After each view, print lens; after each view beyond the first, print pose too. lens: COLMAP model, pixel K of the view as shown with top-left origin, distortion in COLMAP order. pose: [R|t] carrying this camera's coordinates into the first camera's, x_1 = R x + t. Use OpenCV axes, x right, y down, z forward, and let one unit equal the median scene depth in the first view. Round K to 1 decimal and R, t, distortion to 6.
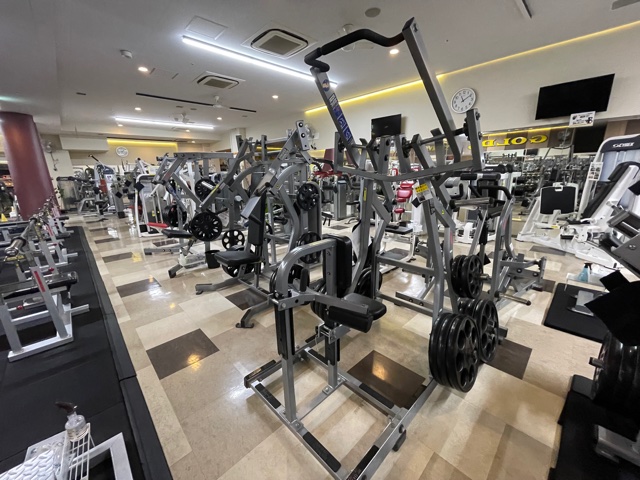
lens RADIAL K [[256.9, 0, 315.8], [0, 256.9, 240.2], [0, 0, 1]] dist [0.000300, 0.000214]
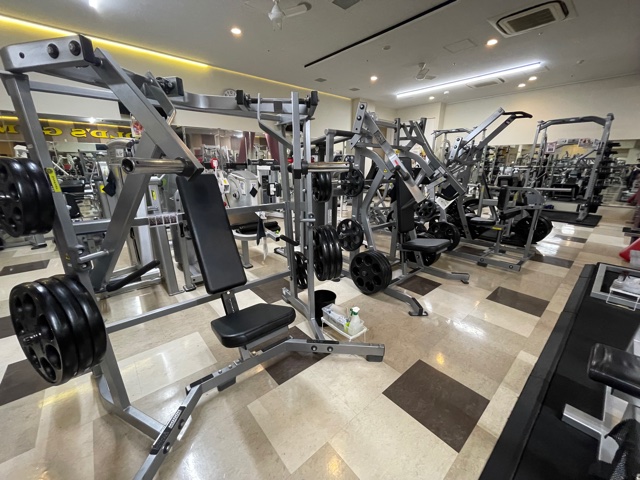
lens RADIAL K [[256.9, 0, 315.8], [0, 256.9, 240.2], [0, 0, 1]] dist [0.000300, 0.000214]
pose [[0.059299, -0.259871, 0.963821, -1.253540], [0.249849, 0.938652, 0.237713, -0.282263], [-0.966467, 0.226713, 0.120589, 1.274308]]
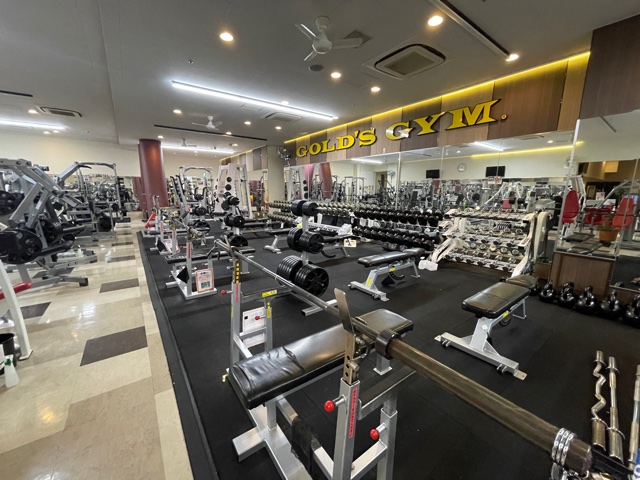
lens RADIAL K [[256.9, 0, 315.8], [0, 256.9, 240.2], [0, 0, 1]] dist [0.000300, 0.000214]
pose [[-0.991112, -0.009123, 0.132720, -2.151982], [0.049435, 0.900951, 0.431096, -0.551321], [-0.123507, 0.433825, -0.892492, 2.304304]]
